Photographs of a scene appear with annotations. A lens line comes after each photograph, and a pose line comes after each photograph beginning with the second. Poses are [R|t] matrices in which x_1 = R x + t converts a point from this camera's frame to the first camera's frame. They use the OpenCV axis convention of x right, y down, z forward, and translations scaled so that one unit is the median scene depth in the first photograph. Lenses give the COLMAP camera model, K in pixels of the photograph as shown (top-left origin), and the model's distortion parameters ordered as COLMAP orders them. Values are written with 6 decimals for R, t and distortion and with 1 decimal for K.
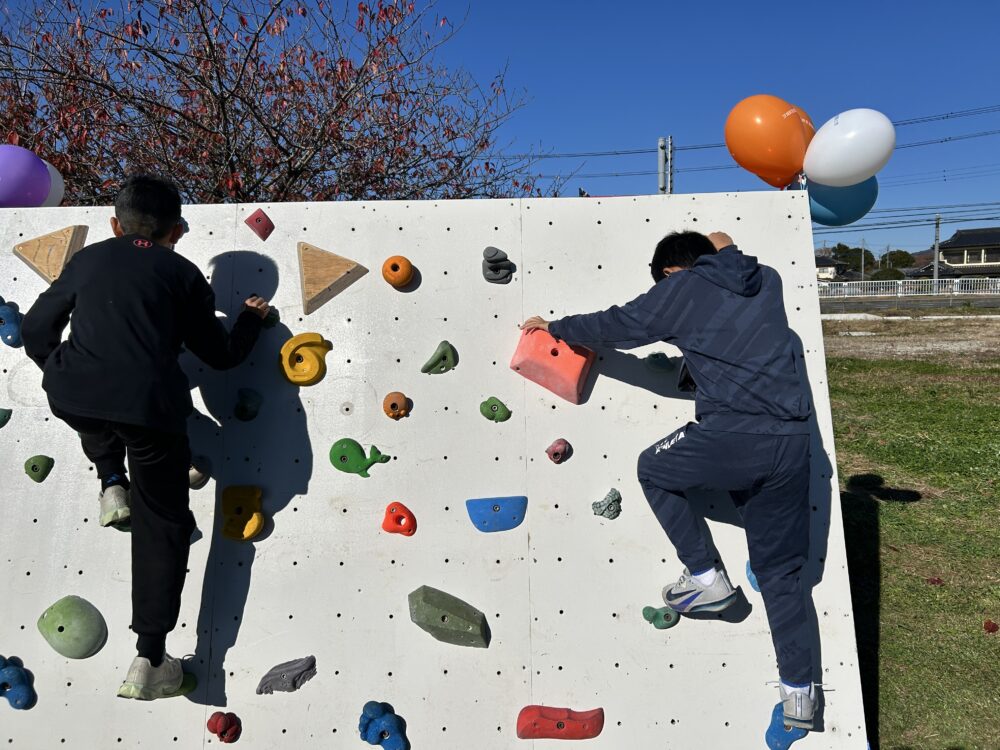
lens RADIAL K [[747.1, 0, 500.0], [0, 747.1, 375.0], [0, 0, 1]] dist [0.053879, -0.072608]
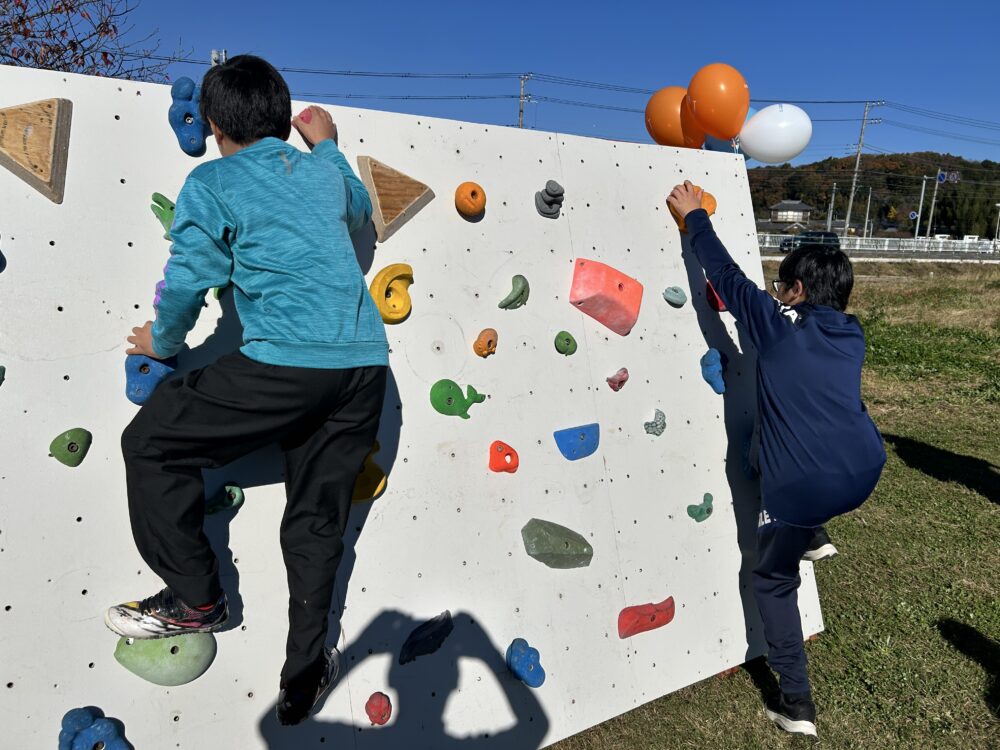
lens RADIAL K [[764.0, 0, 500.0], [0, 764.0, 375.0], [0, 0, 1]] dist [0.083071, -0.079107]
pose [[0.832604, -0.057350, 0.550891, -0.670949], [0.012338, 0.996298, 0.085072, -0.000765], [-0.553731, -0.064034, 0.830230, 0.172786]]
